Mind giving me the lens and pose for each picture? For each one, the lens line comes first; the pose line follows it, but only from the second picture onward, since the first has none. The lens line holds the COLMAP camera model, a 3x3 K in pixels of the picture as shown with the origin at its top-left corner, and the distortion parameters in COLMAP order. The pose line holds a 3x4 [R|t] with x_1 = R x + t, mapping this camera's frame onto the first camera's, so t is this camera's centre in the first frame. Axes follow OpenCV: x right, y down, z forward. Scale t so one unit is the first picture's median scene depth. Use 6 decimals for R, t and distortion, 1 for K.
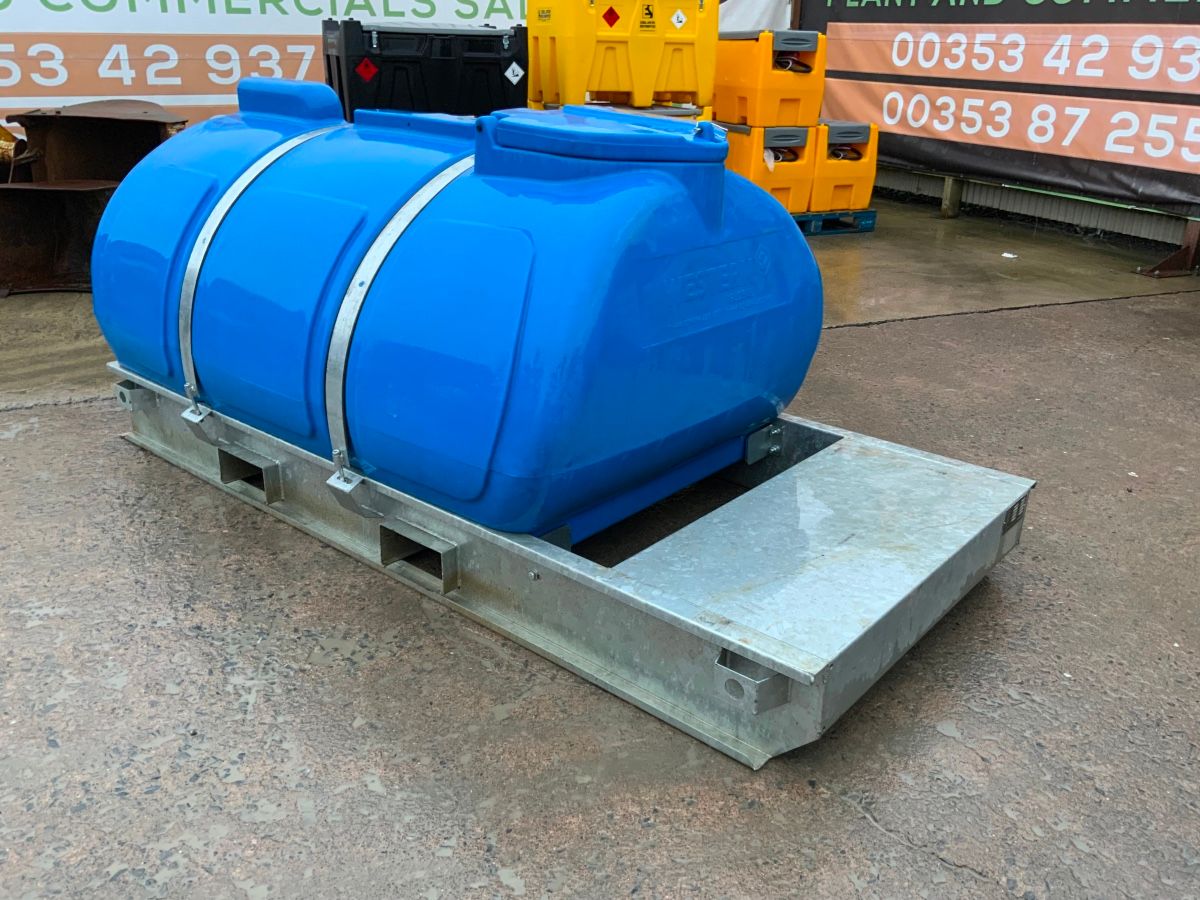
lens RADIAL K [[991.2, 0, 608.8], [0, 991.2, 448.9], [0, 0, 1]] dist [0.038486, -0.077442]
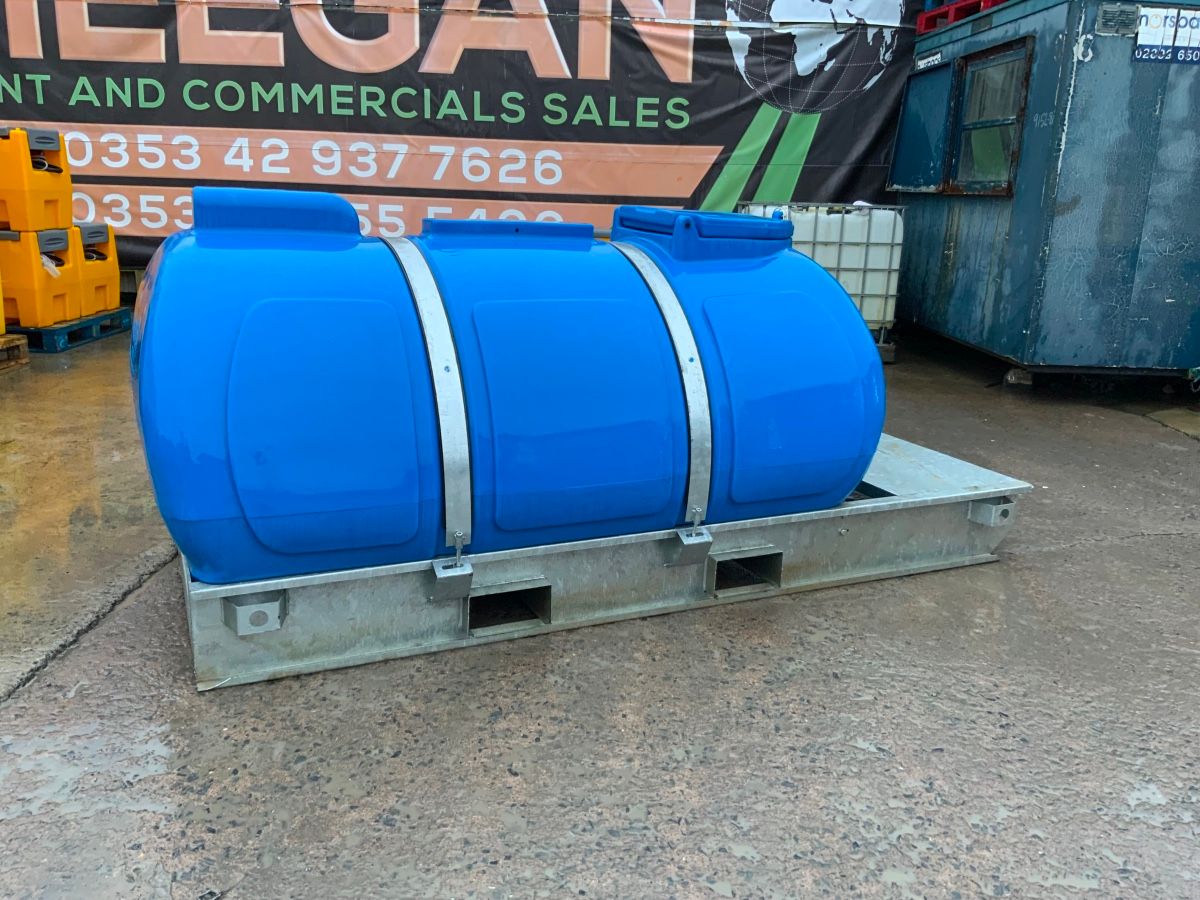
lens RADIAL K [[991.2, 0, 602.3], [0, 991.2, 446.9], [0, 0, 1]] dist [0.038486, -0.077442]
pose [[0.434690, -0.245096, 0.866587, -0.429719], [0.318561, 0.941889, 0.106600, -0.073535], [-0.842356, 0.229723, 0.487508, 0.178907]]
